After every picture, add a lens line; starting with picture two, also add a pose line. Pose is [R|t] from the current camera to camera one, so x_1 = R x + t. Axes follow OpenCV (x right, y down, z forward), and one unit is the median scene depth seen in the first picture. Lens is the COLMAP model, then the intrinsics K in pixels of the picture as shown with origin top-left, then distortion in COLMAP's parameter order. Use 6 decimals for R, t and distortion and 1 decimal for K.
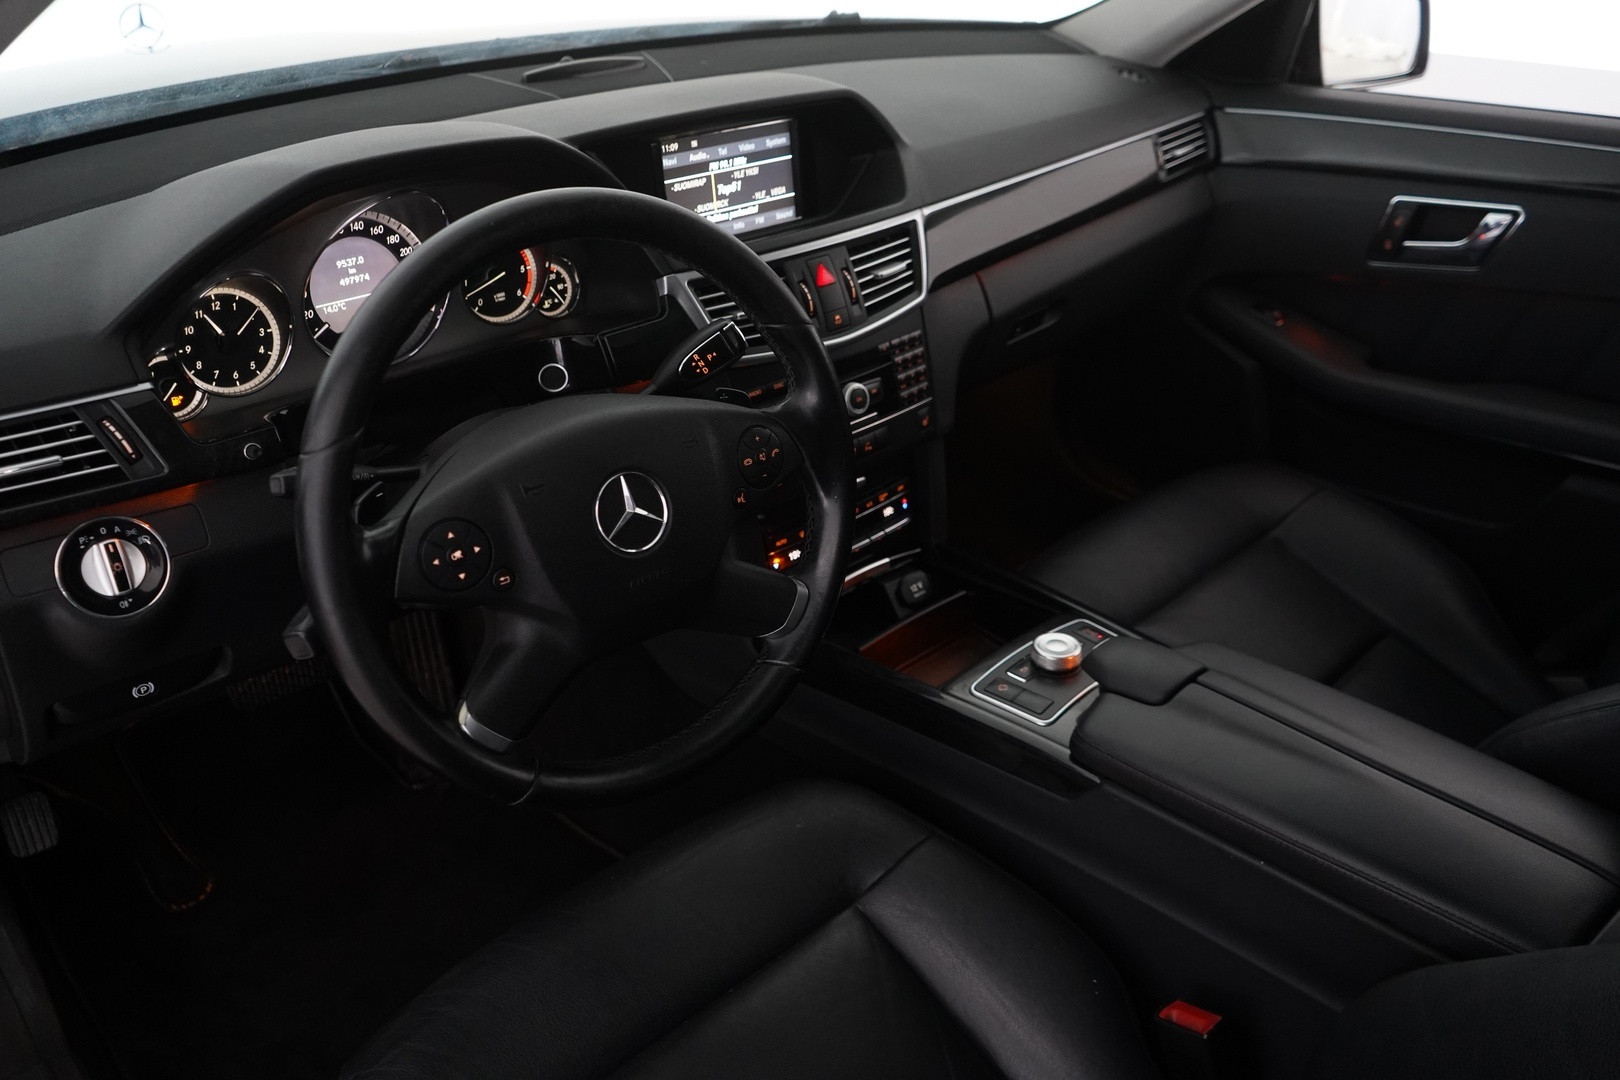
lens RADIAL K [[1302.2, 0, 810.4], [0, 1302.2, 538.9], [0, 0, 1]] dist [-0.008687, -0.013124]
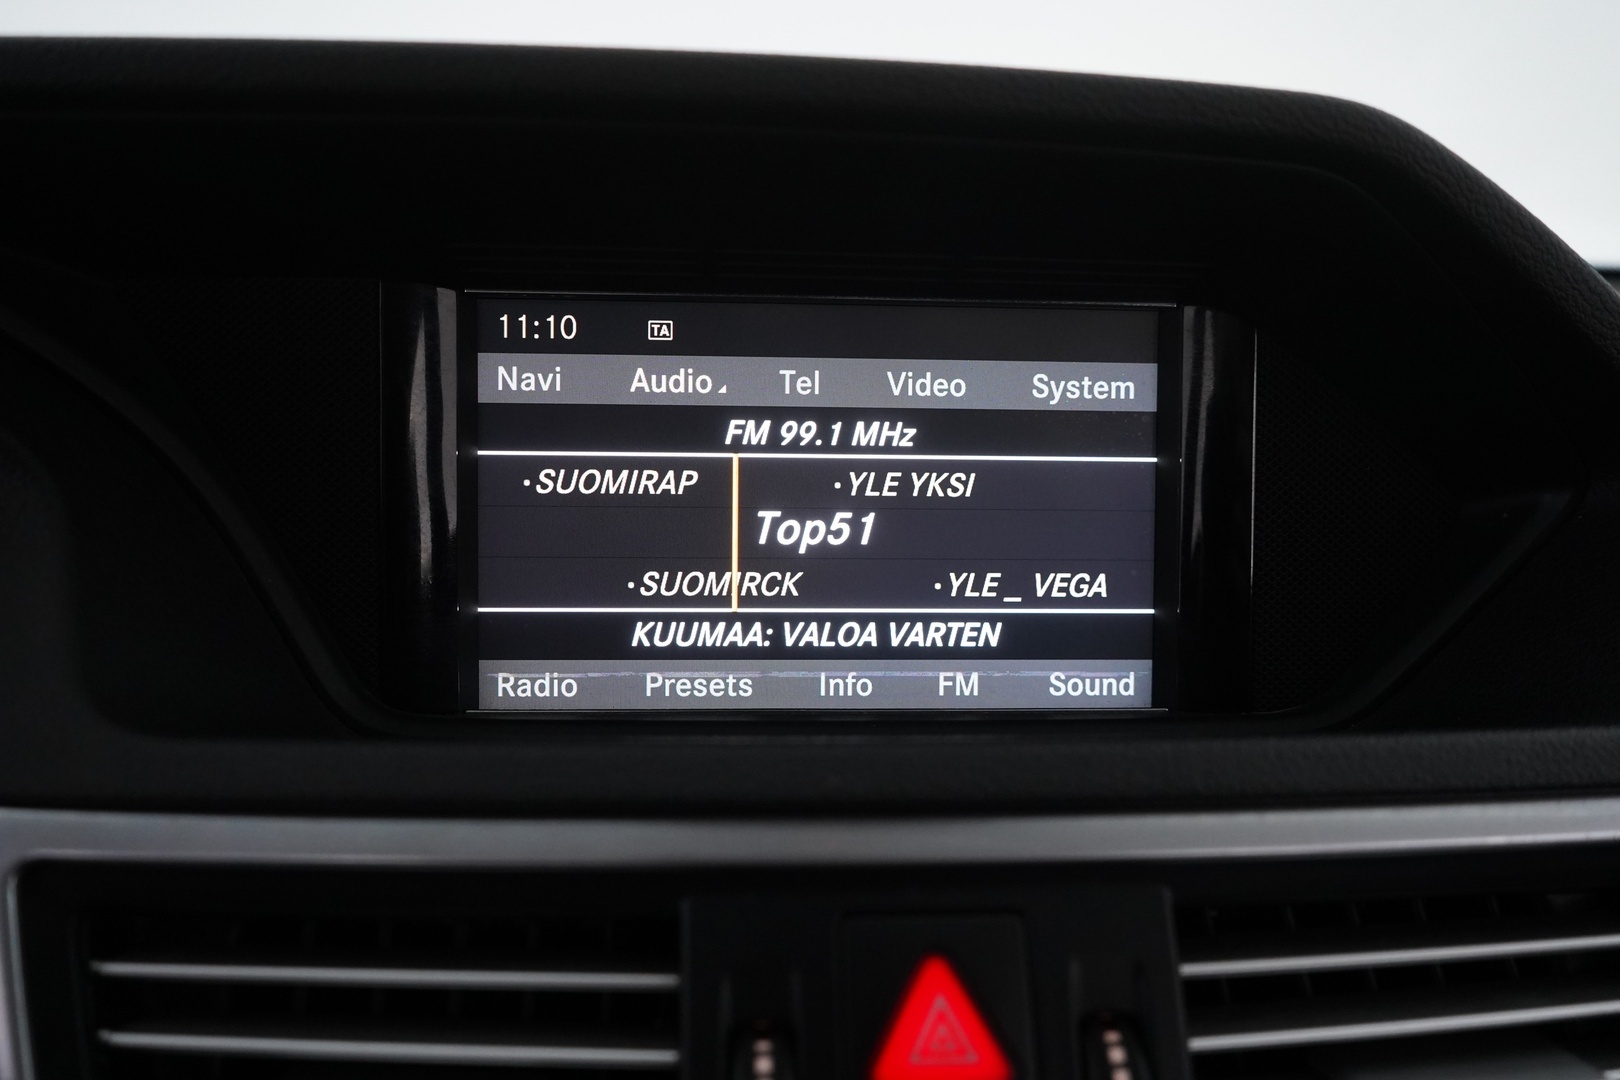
lens RADIAL K [[1302.2, 0, 812.1], [0, 1302.2, 542.9], [0, 0, 1]] dist [-0.008687, -0.013124]
pose [[0.770480, 0.108721, -0.628125, 0.094862], [-0.319324, 0.918634, -0.232688, -0.213792], [0.551719, 0.379857, 0.742506, 0.833647]]
